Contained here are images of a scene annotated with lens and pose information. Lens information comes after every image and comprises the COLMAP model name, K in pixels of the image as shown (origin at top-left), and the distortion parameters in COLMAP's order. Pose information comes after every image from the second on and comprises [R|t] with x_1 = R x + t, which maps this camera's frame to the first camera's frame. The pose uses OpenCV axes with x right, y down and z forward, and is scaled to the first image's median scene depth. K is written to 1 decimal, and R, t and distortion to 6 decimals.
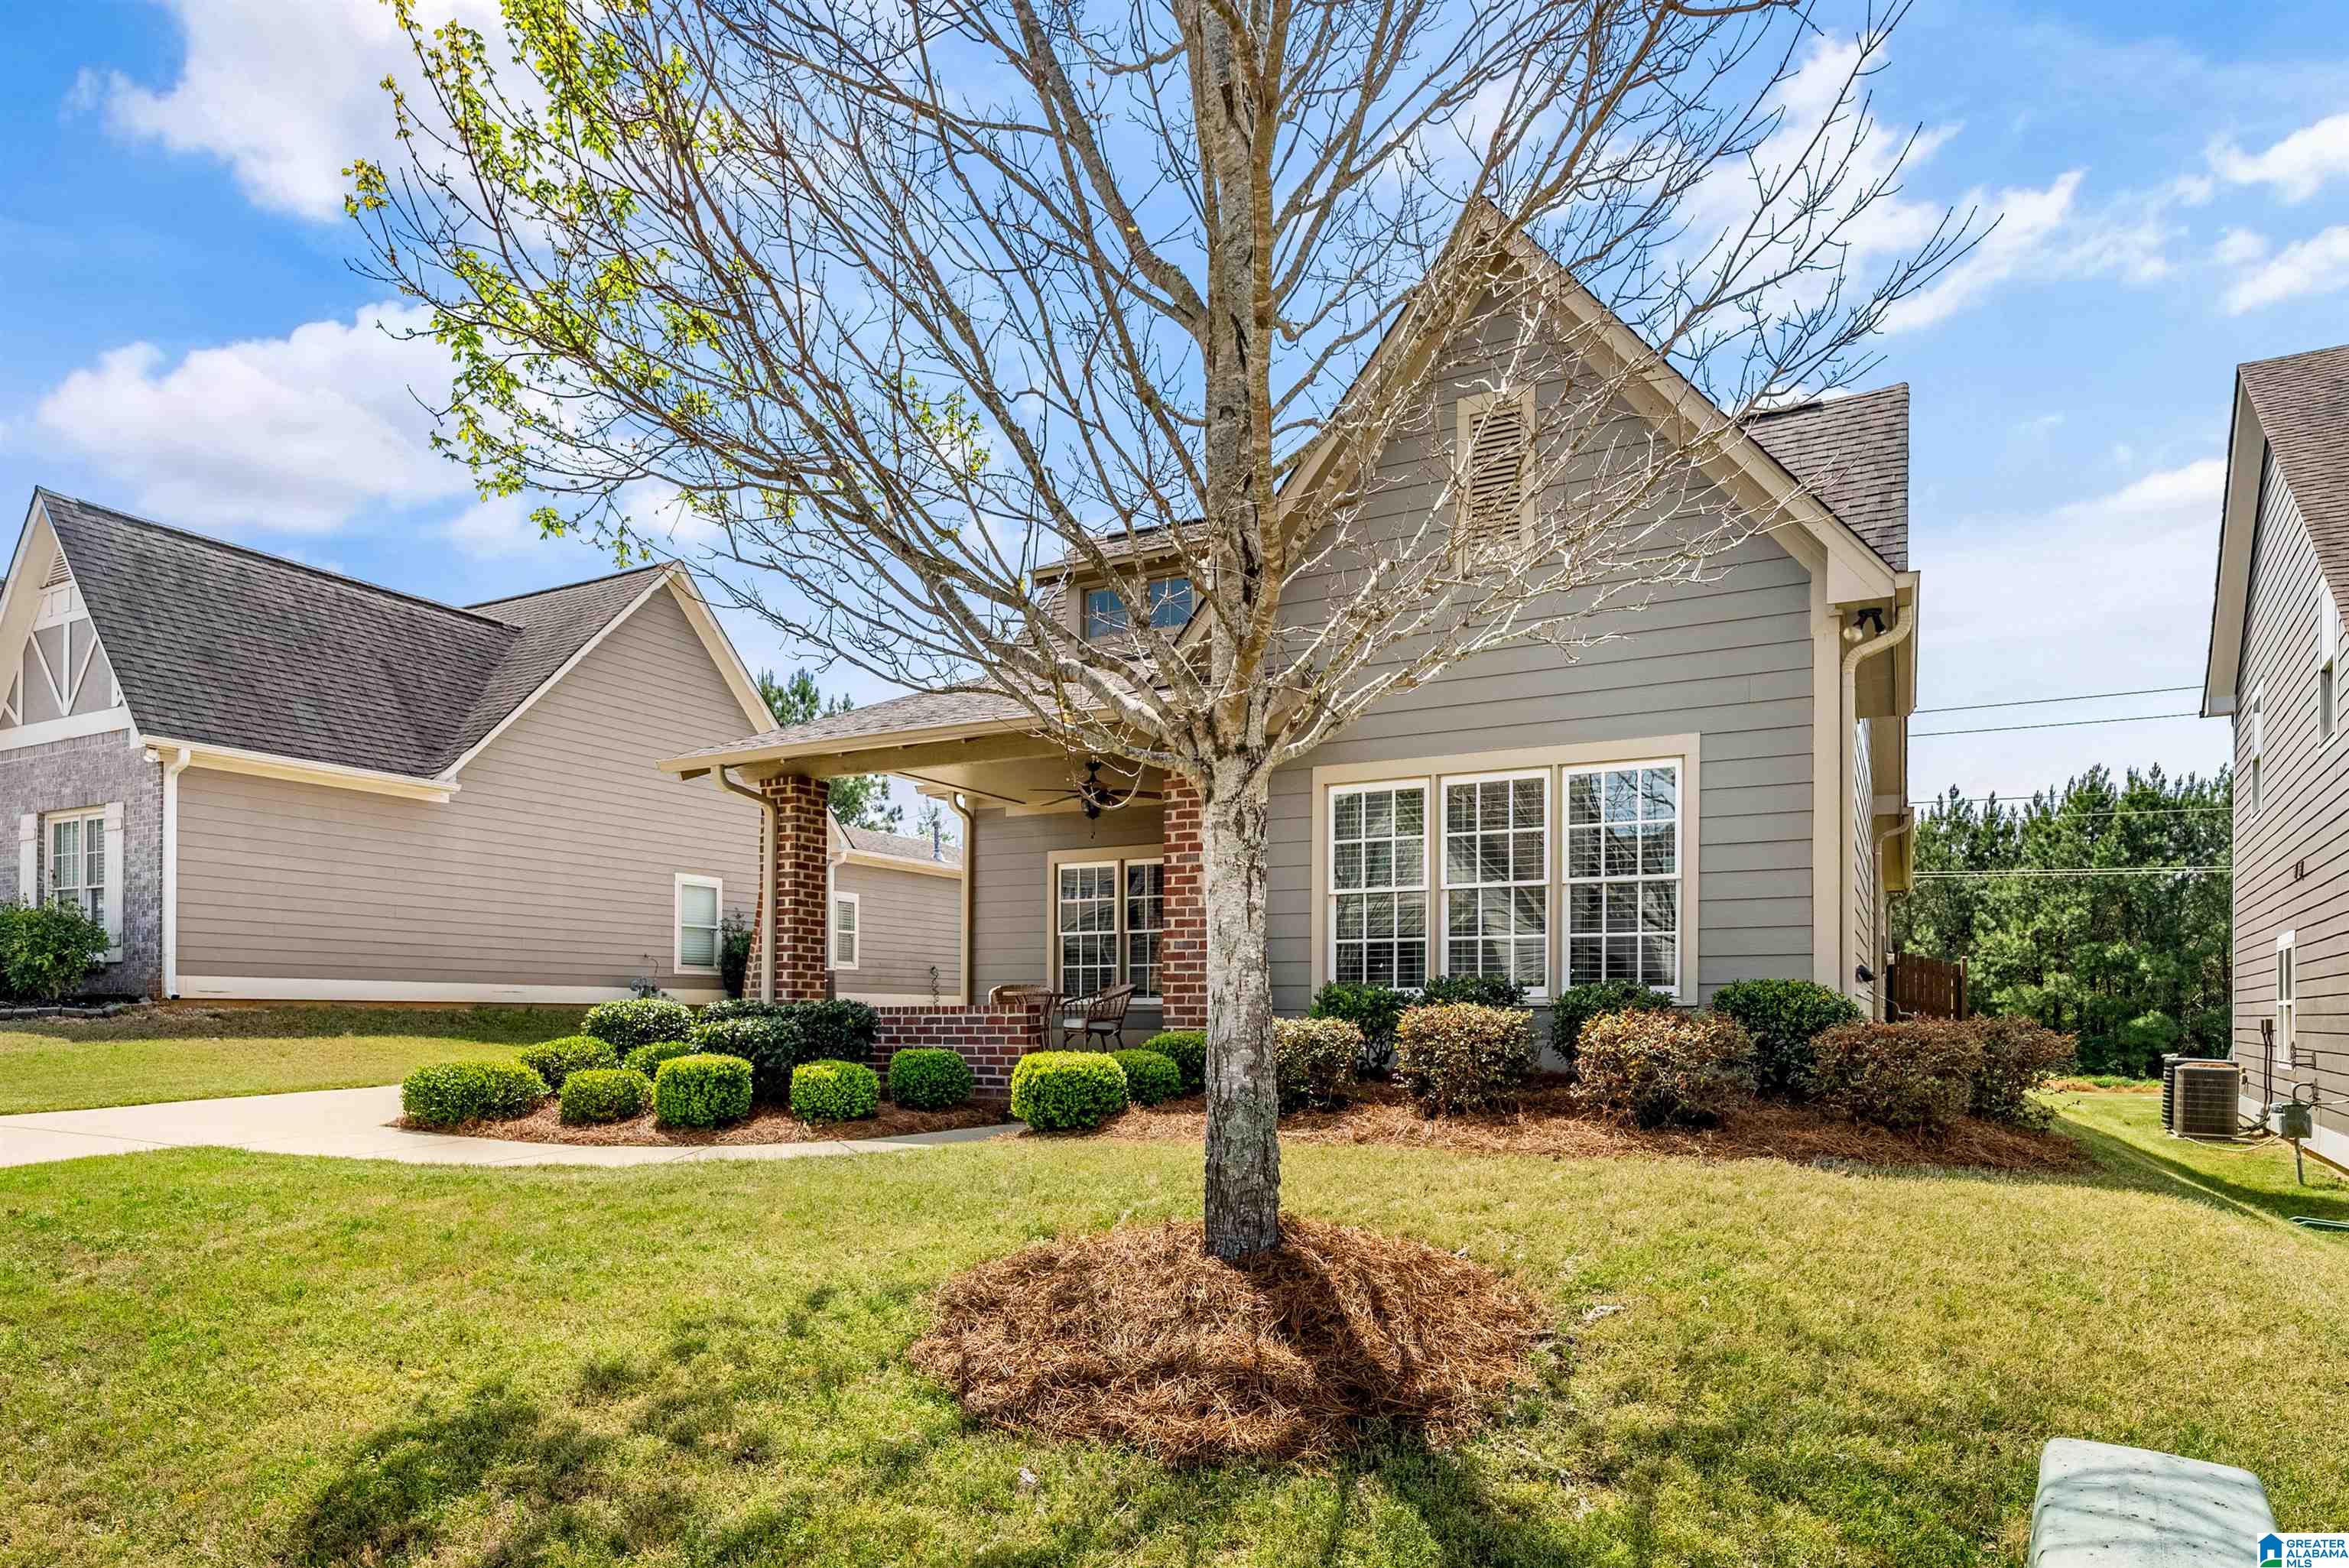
lens RADIAL K [[1397.6, 0, 1189.5], [0, 1397.6, 1011.1], [0, 0, 1]] dist [-0.001411, -0.000982]
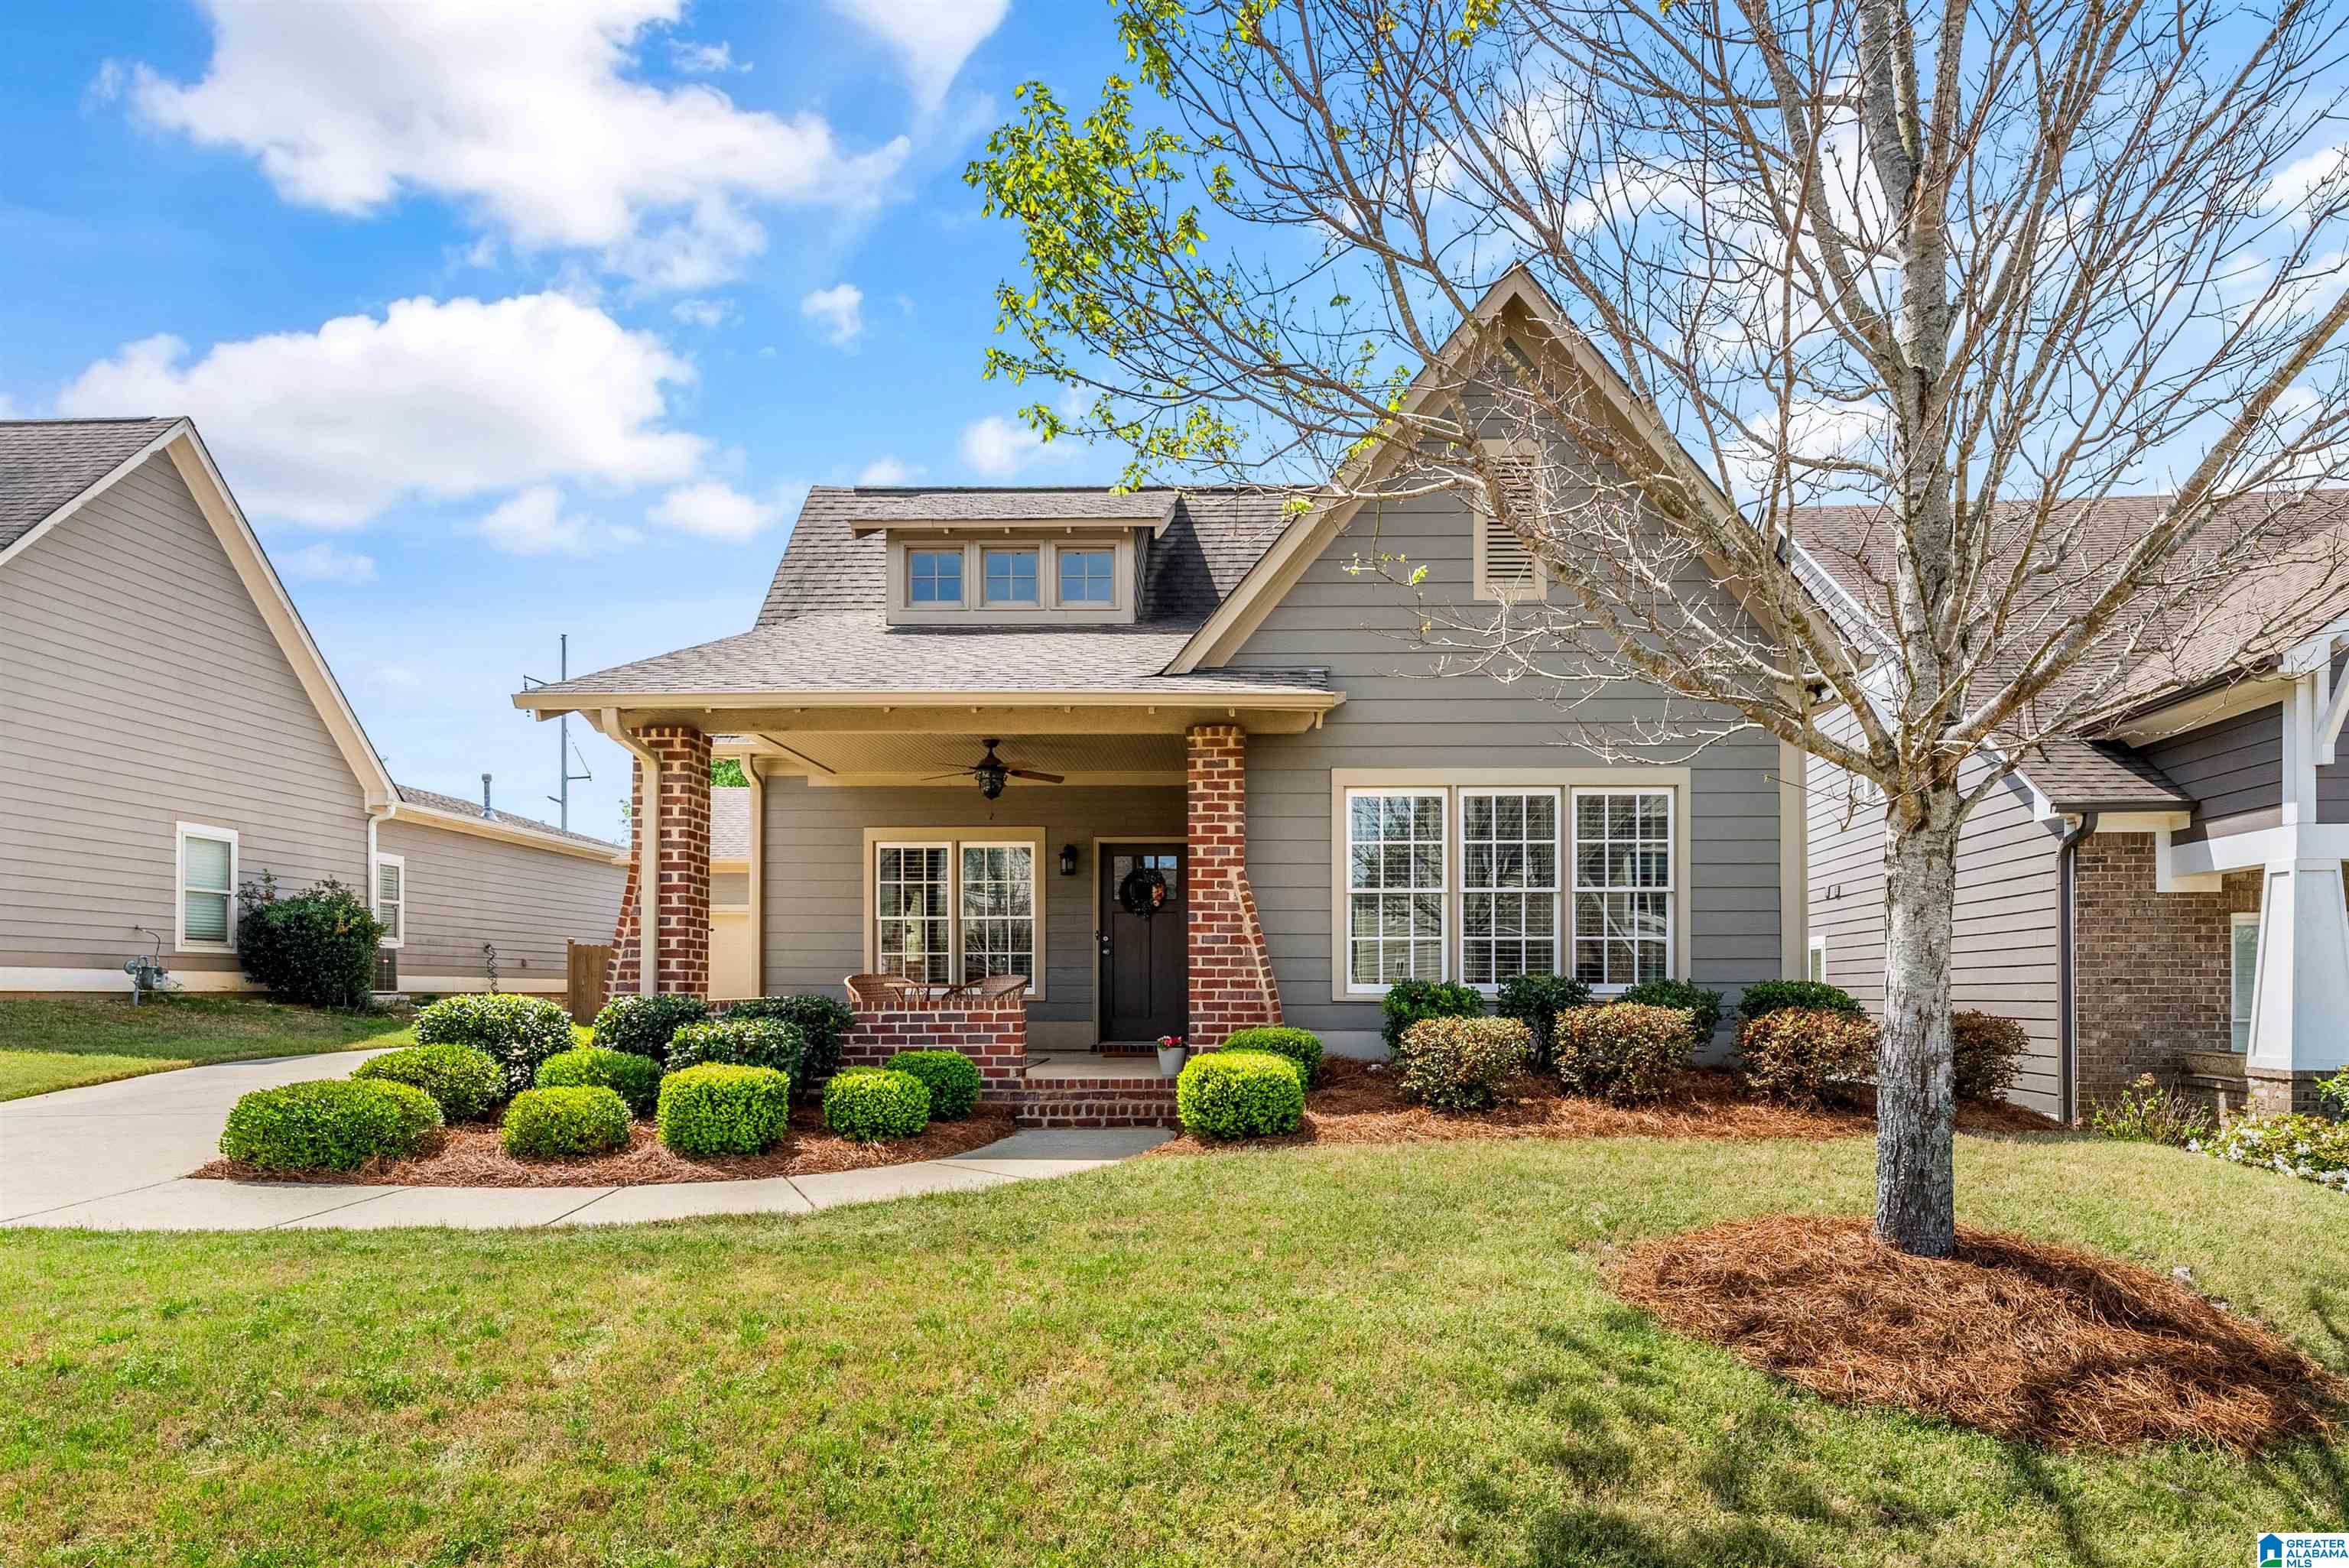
lens RADIAL K [[1352.4, 0, 1260.7], [0, 1352.4, 968.1], [0, 0, 1]] dist [0.001024, 0.000483]
pose [[0.888347, 0.005640, 0.459139, -0.351459], [0.001239, 0.999891, -0.014679, -0.011458], [-0.459172, 0.013609, 0.888243, 0.121751]]
